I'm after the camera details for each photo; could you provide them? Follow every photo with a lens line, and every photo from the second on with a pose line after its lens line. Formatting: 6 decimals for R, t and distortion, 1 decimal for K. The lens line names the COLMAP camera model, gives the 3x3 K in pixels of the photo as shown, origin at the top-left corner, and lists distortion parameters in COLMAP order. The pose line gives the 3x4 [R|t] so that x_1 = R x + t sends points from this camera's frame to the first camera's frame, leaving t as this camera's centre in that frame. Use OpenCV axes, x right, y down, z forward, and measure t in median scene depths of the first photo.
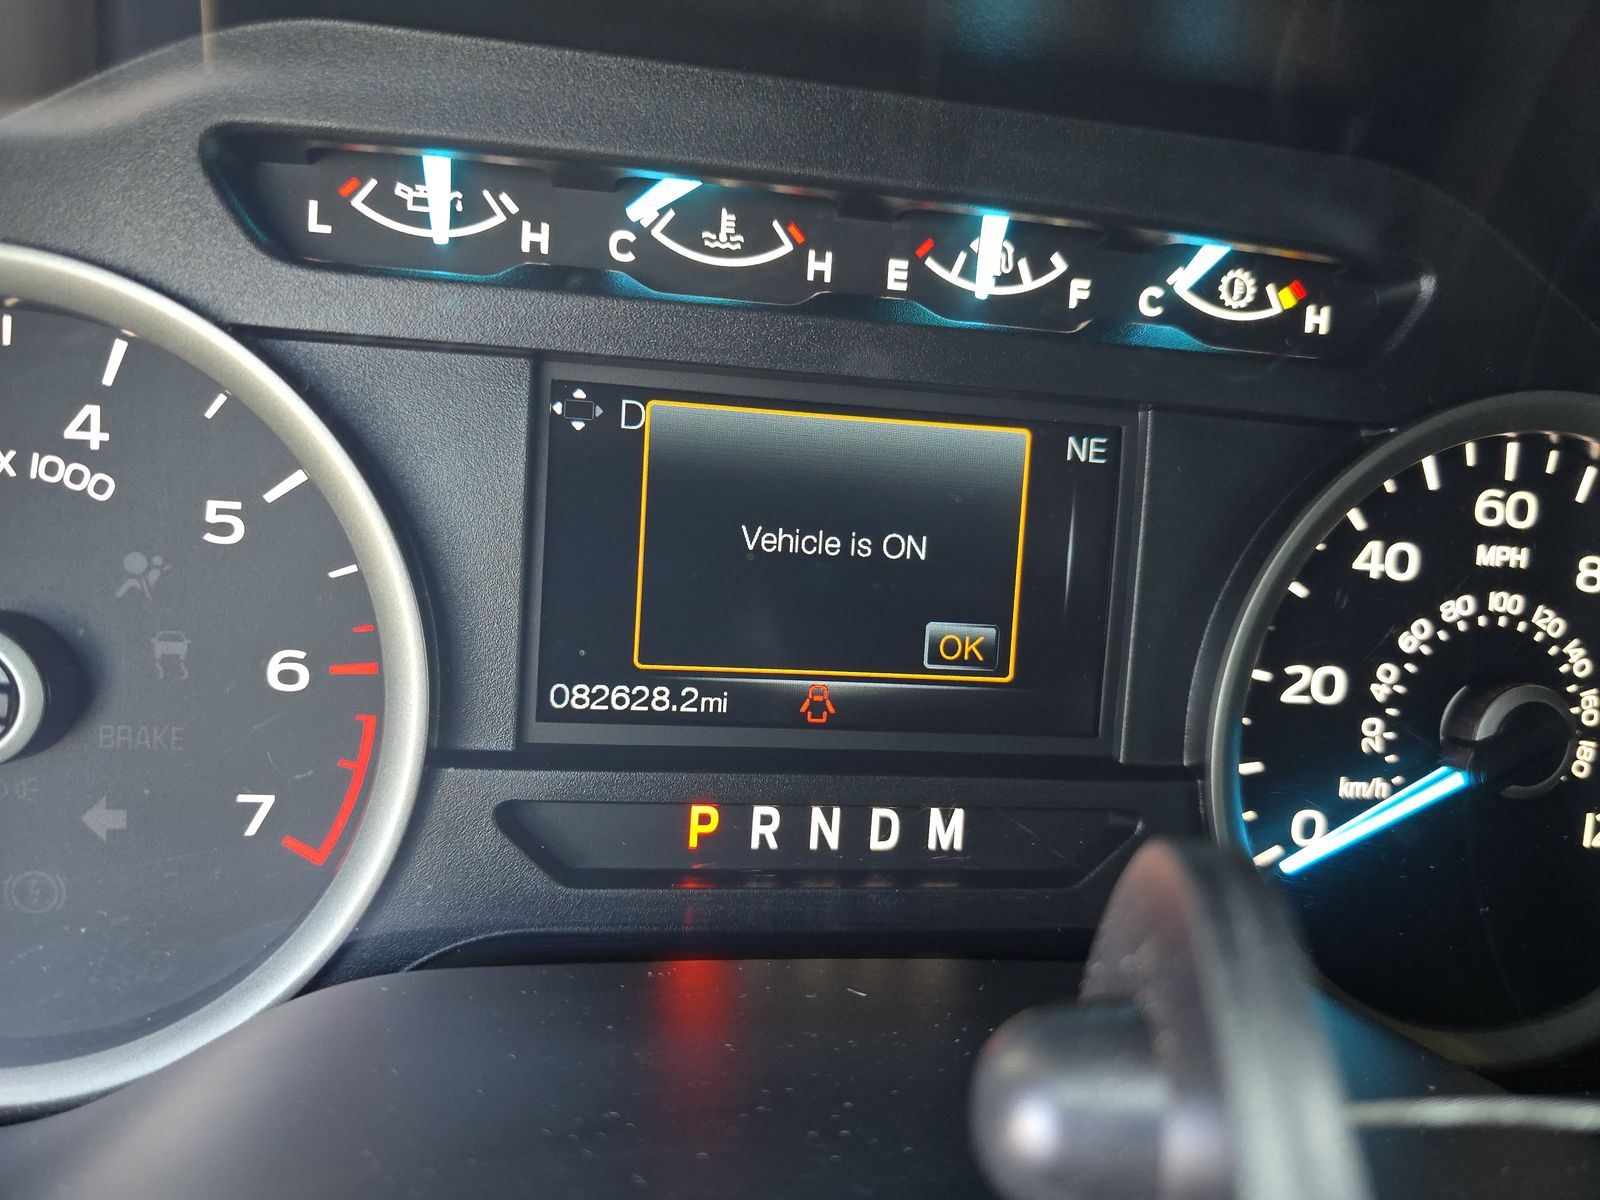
lens RADIAL K [[1069.0, 0, 788.2], [0, 1069.0, 635.1], [0, 0, 1]] dist [0.038123, -0.040563]
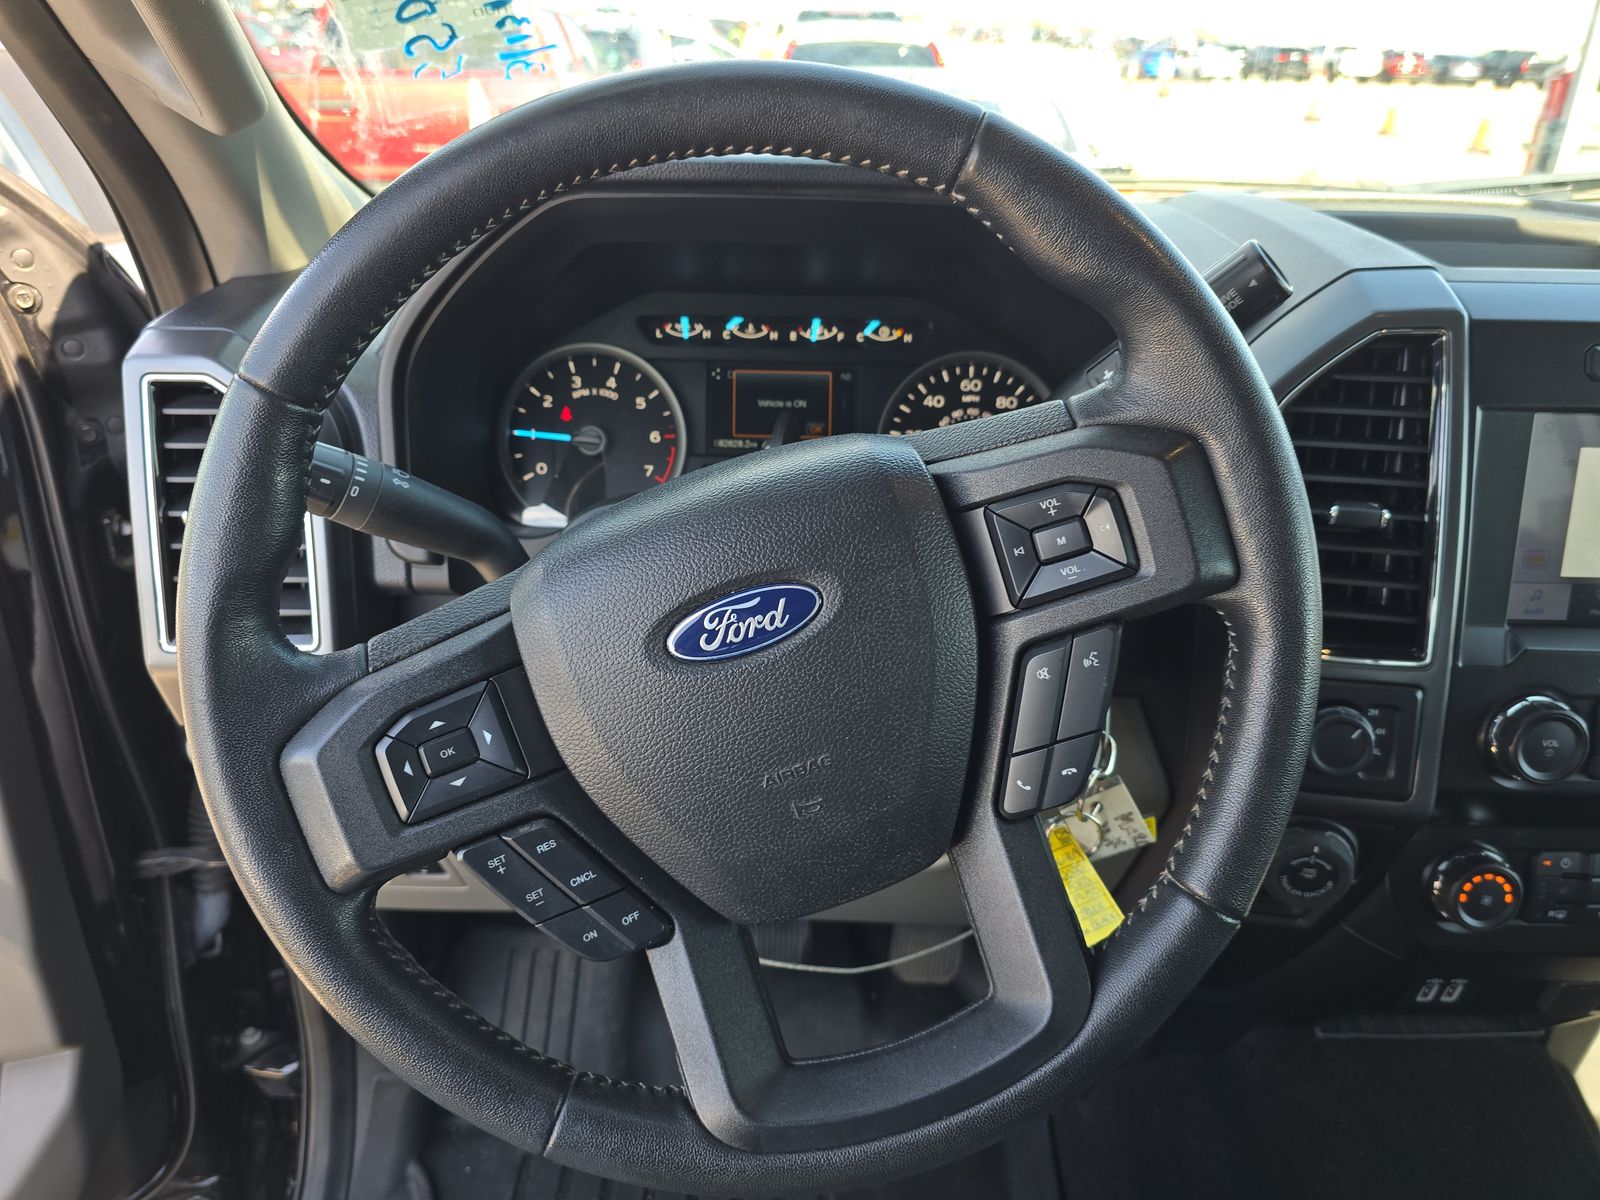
lens RADIAL K [[1069.0, 0, 807.3], [0, 1069.0, 605.3], [0, 0, 1]] dist [0.038123, -0.040563]
pose [[0.990348, -0.037561, -0.133416, 0.633498], [0.034836, 0.999135, -0.022701, 0.752932], [0.134154, 0.017834, 0.990800, -2.895427]]
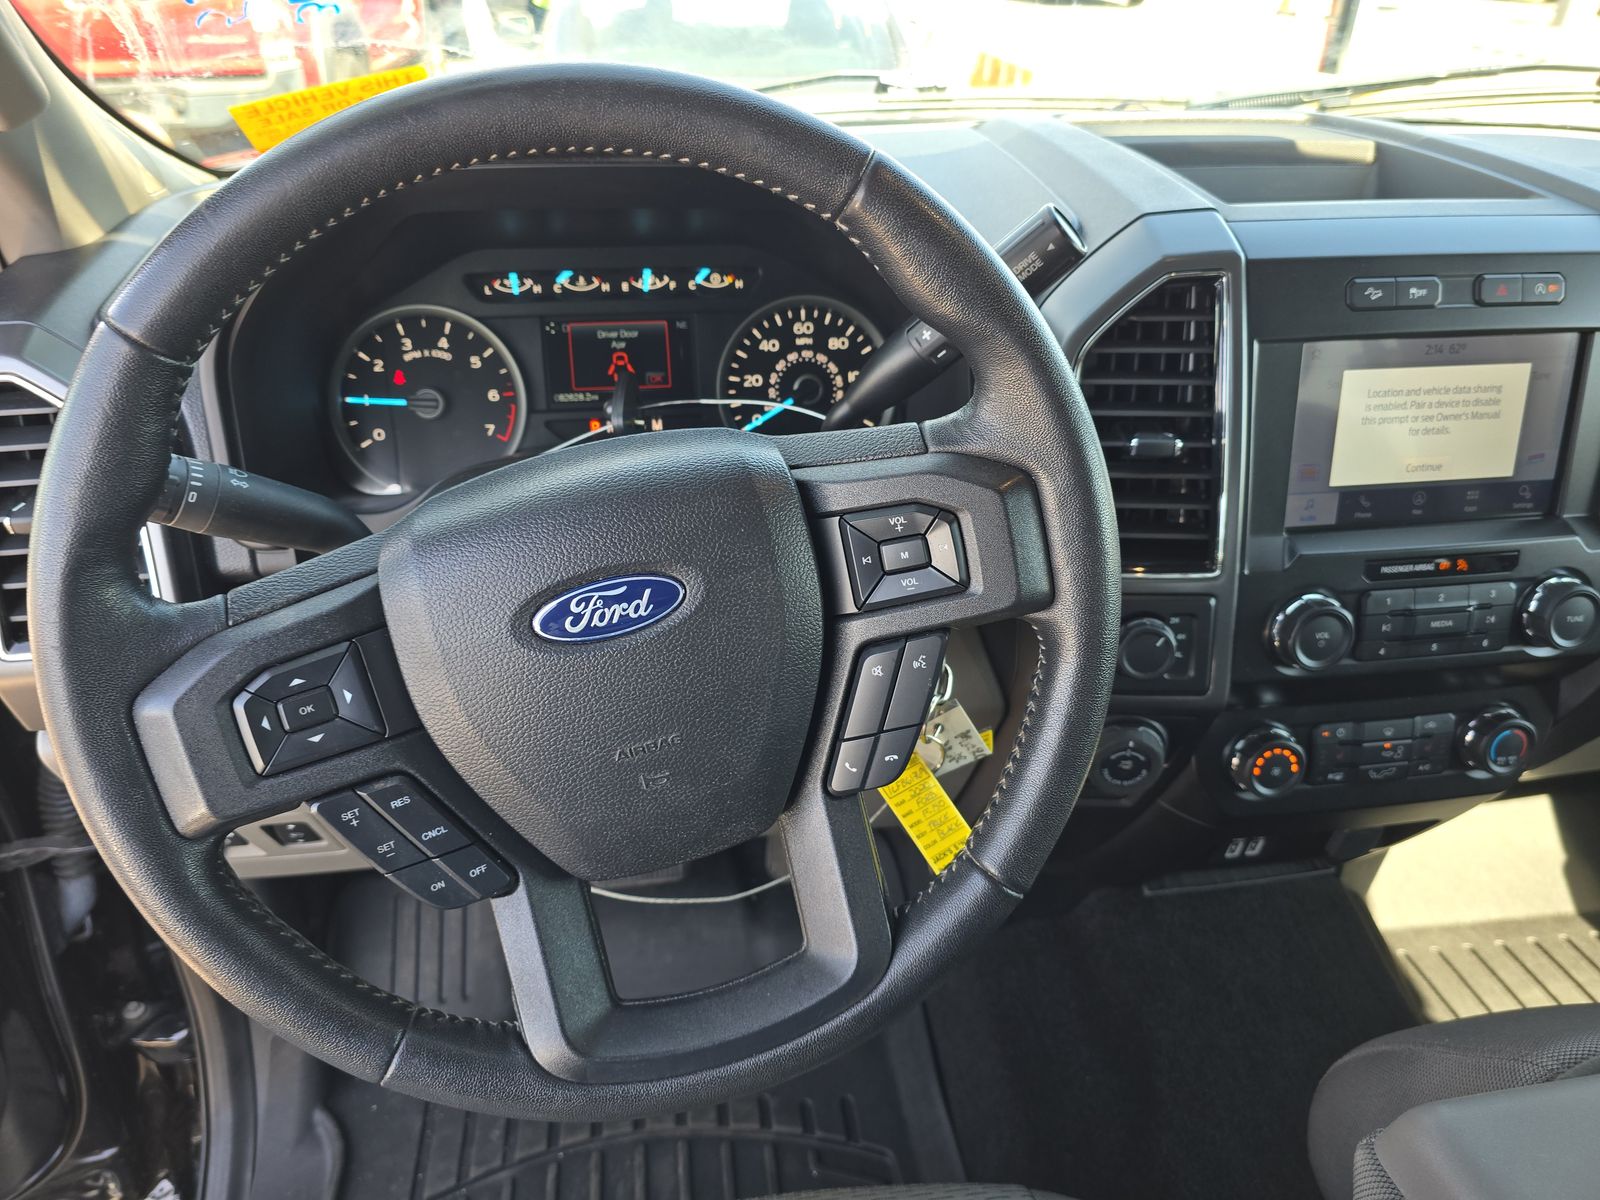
lens RADIAL K [[1069.0, 0, 803.0], [0, 1069.0, 601.2], [0, 0, 1]] dist [0.038123, -0.040563]
pose [[0.994651, -0.102131, -0.015425, 0.690665], [0.103042, 0.991463, 0.079900, 0.577488], [0.007133, -0.081062, 0.996684, -3.064056]]
